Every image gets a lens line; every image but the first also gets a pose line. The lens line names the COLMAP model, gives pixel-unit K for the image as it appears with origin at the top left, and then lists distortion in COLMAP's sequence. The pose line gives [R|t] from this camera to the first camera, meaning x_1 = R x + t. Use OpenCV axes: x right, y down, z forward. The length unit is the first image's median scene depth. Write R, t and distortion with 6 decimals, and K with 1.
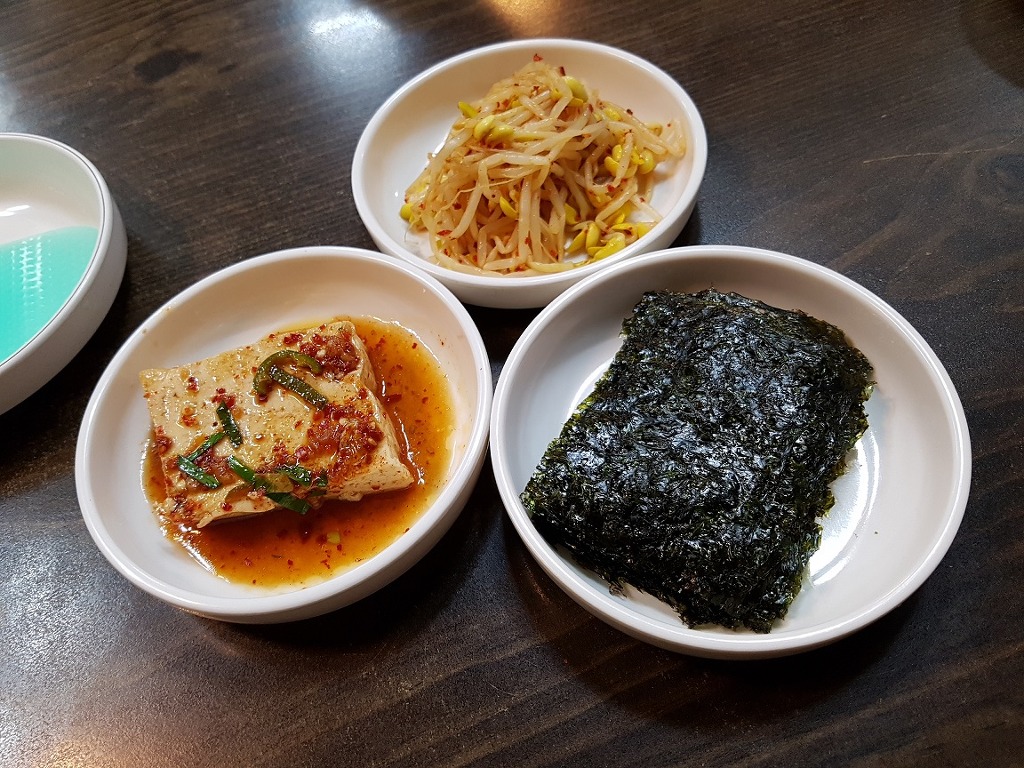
lens RADIAL K [[851.0, 0, 512.0], [0, 851.0, 384.0], [0, 0, 1]] dist [-0.043047, -0.005195]
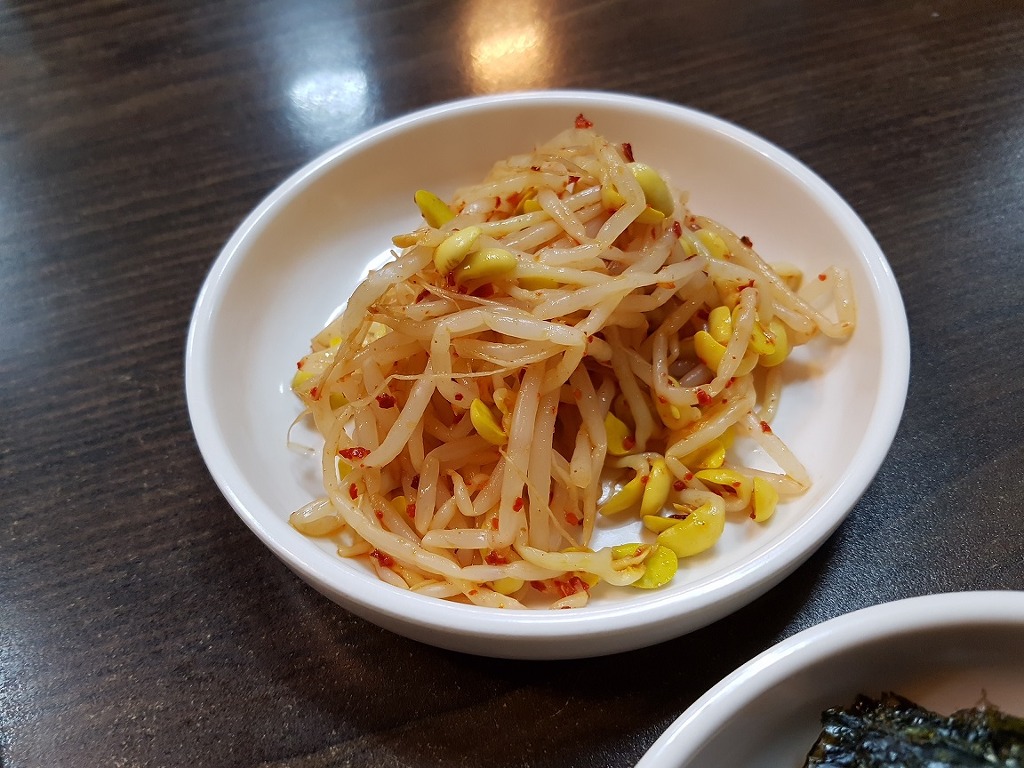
lens RADIAL K [[851.0, 0, 512.0], [0, 851.0, 384.0], [0, 0, 1]] dist [-0.043047, -0.005195]
pose [[0.993720, 0.110293, -0.018846, 0.015611], [-0.111438, 0.990702, -0.078049, -0.194826], [0.010063, 0.079659, 0.996771, 0.530784]]
